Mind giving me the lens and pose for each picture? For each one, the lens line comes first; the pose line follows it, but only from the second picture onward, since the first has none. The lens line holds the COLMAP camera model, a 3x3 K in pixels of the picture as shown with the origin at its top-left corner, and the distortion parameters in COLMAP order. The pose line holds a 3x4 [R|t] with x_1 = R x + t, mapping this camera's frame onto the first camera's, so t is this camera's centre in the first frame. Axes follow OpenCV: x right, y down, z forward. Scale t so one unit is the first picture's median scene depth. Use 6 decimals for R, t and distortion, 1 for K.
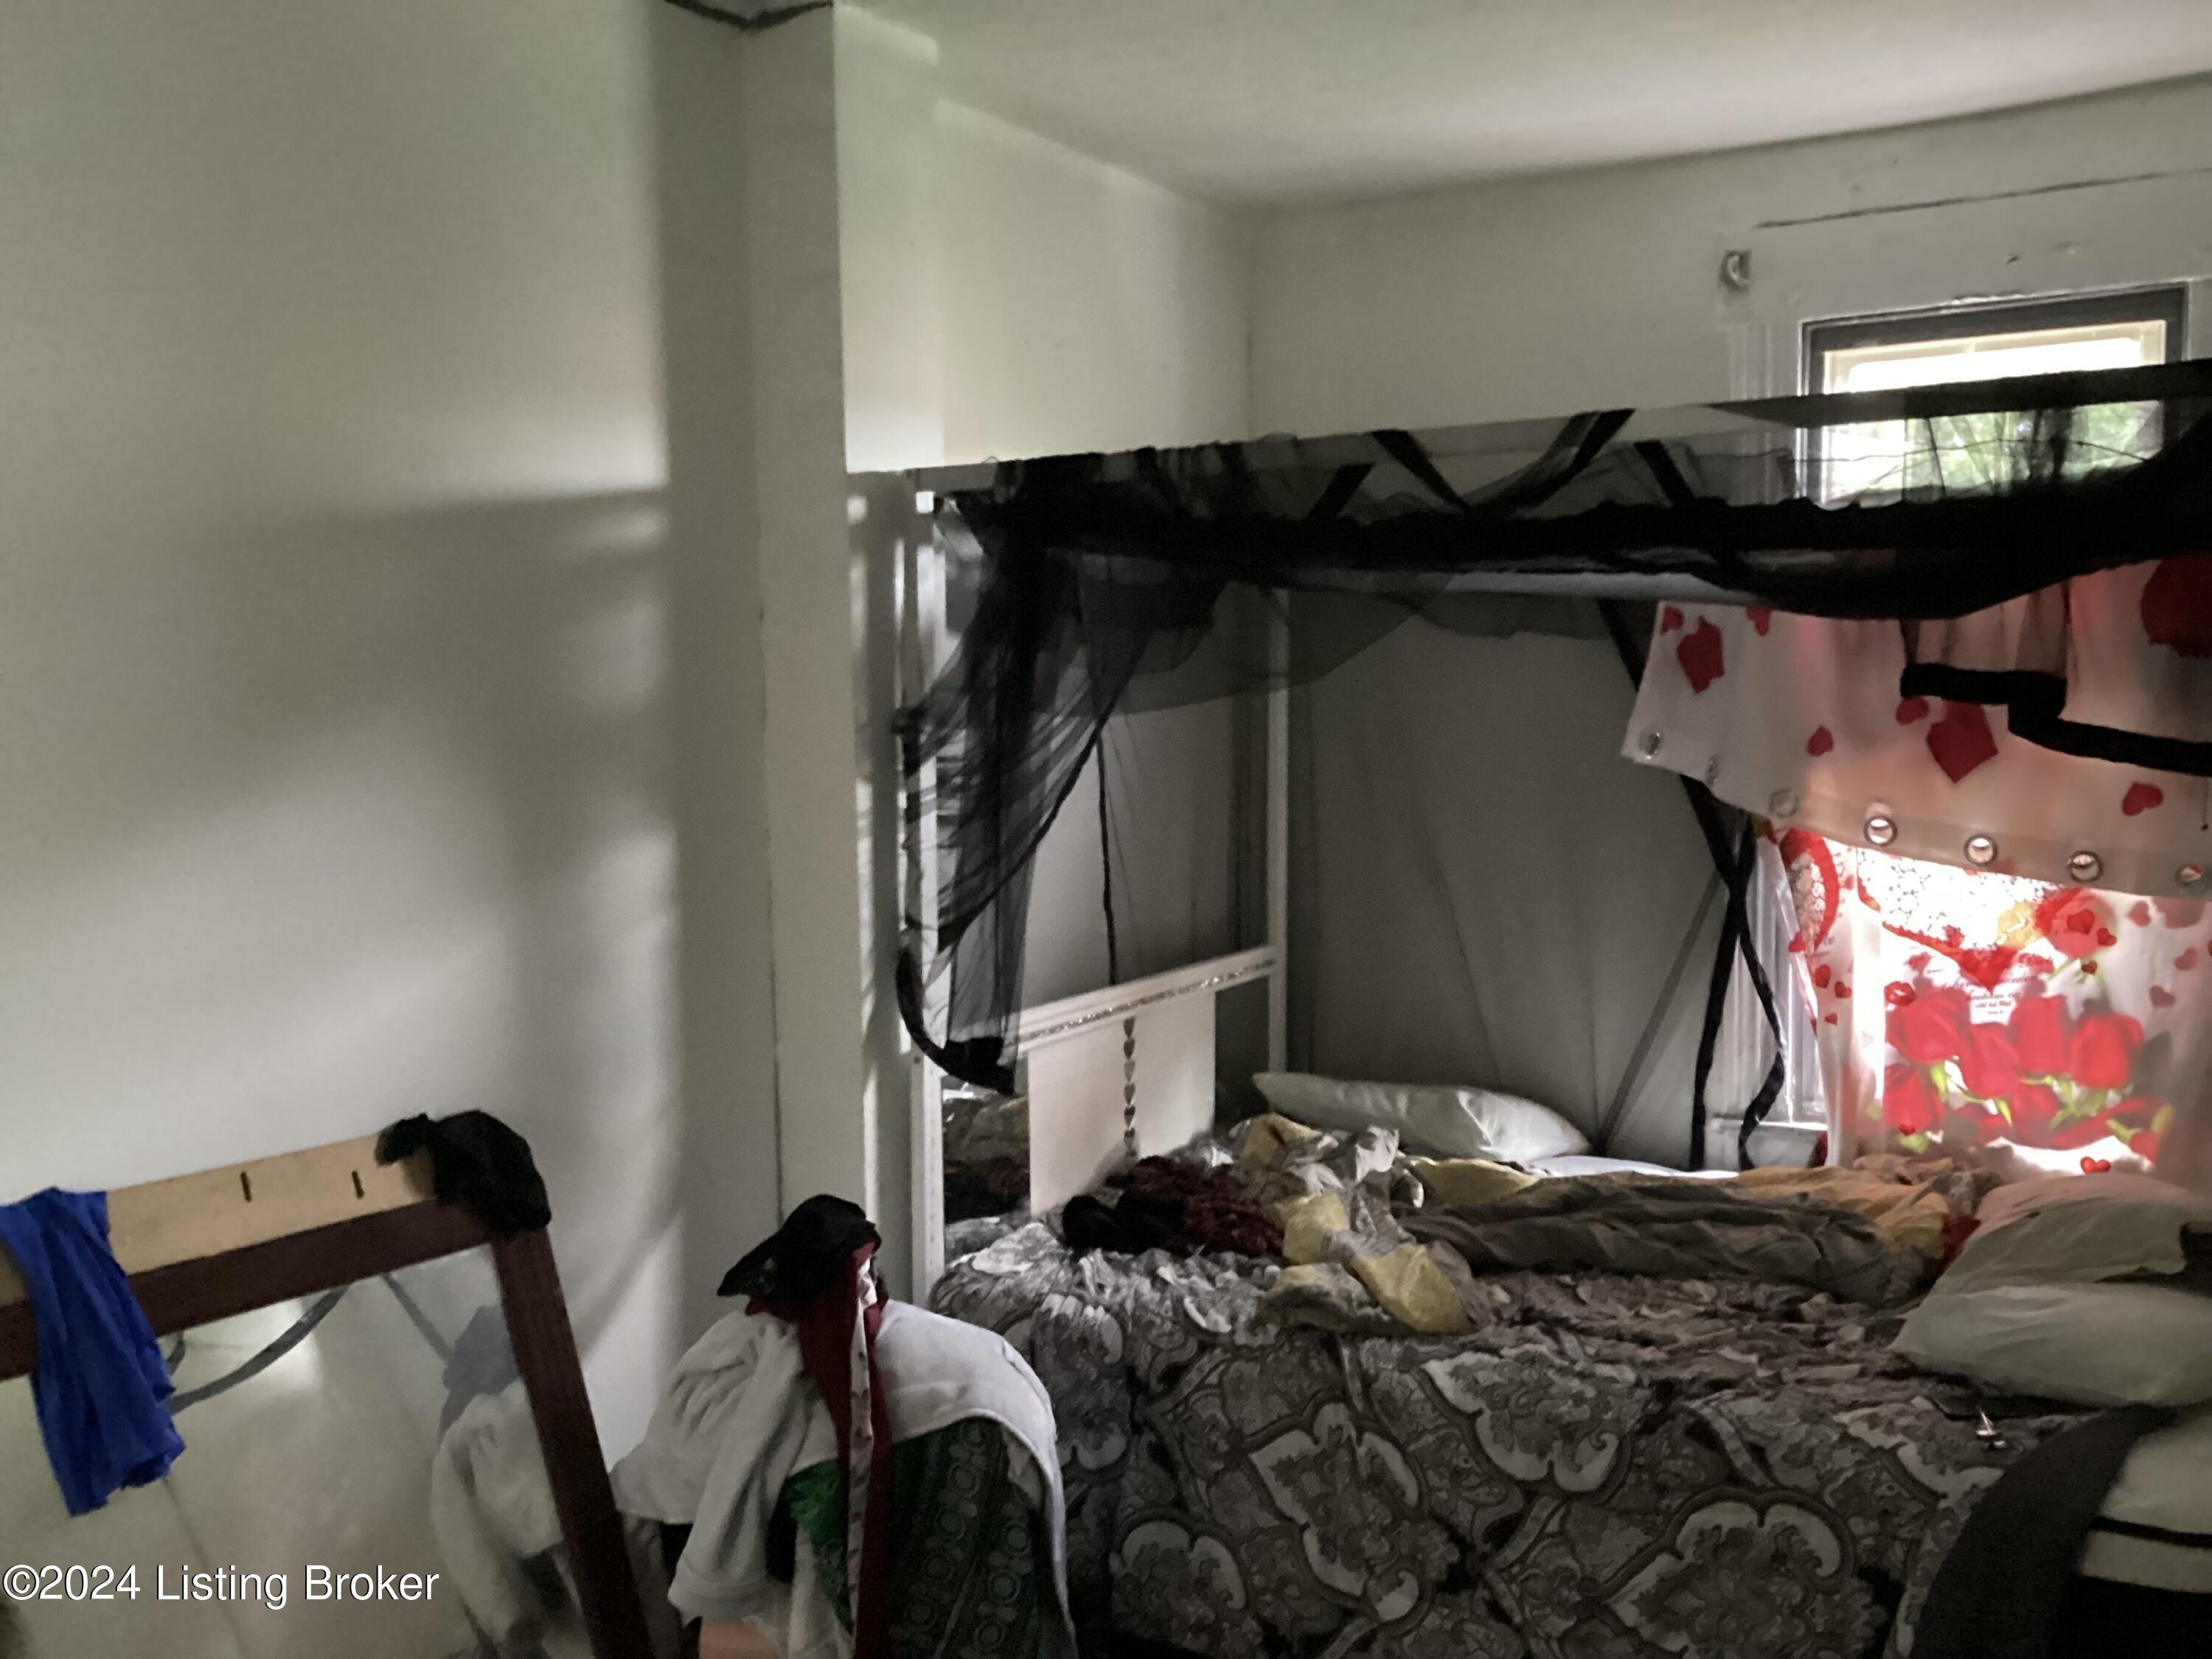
lens RADIAL K [[2001.0, 0, 1117.3], [0, 2001.0, 824.5], [0, 0, 1]] dist [0.109091, -0.196875]
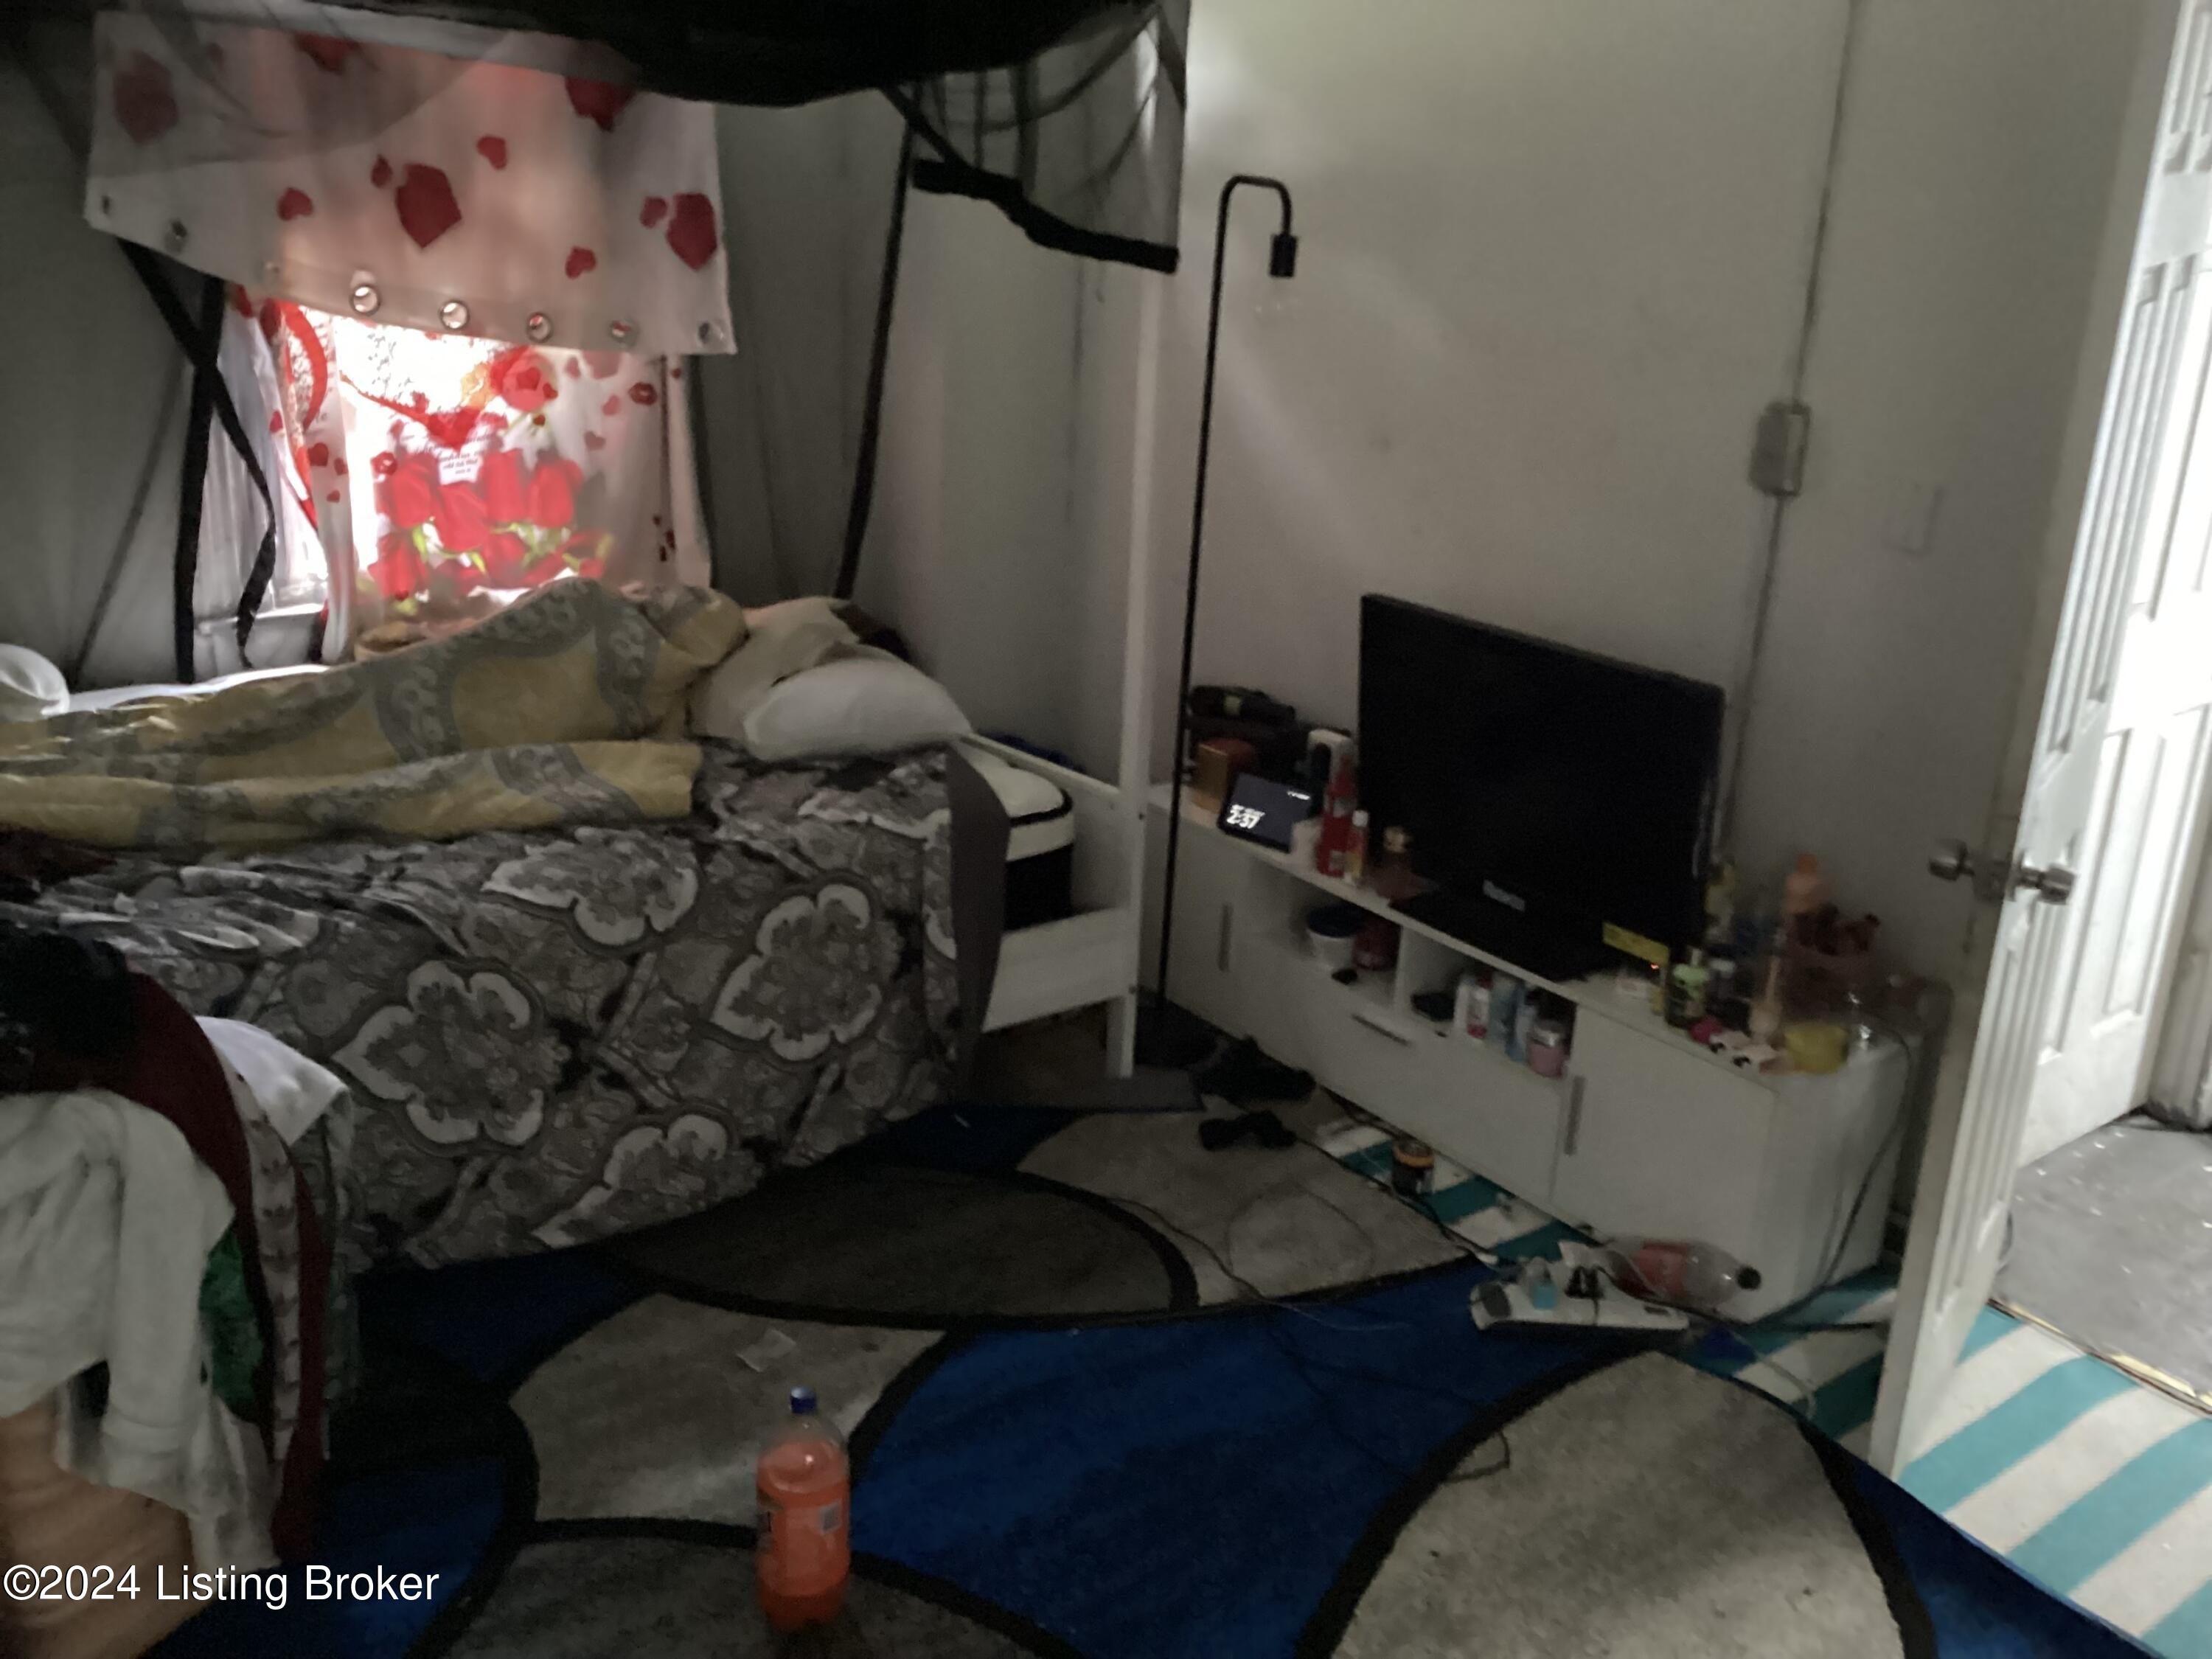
lens RADIAL K [[2001.0, 0, 1098.6], [0, 2001.0, 830.0], [0, 0, 1]] dist [0.109091, -0.196875]
pose [[0.379633, -0.269179, 0.885111, -0.441915], [0.020763, 0.958973, 0.282736, -0.021195], [-0.924904, -0.088958, 0.369647, 0.277655]]
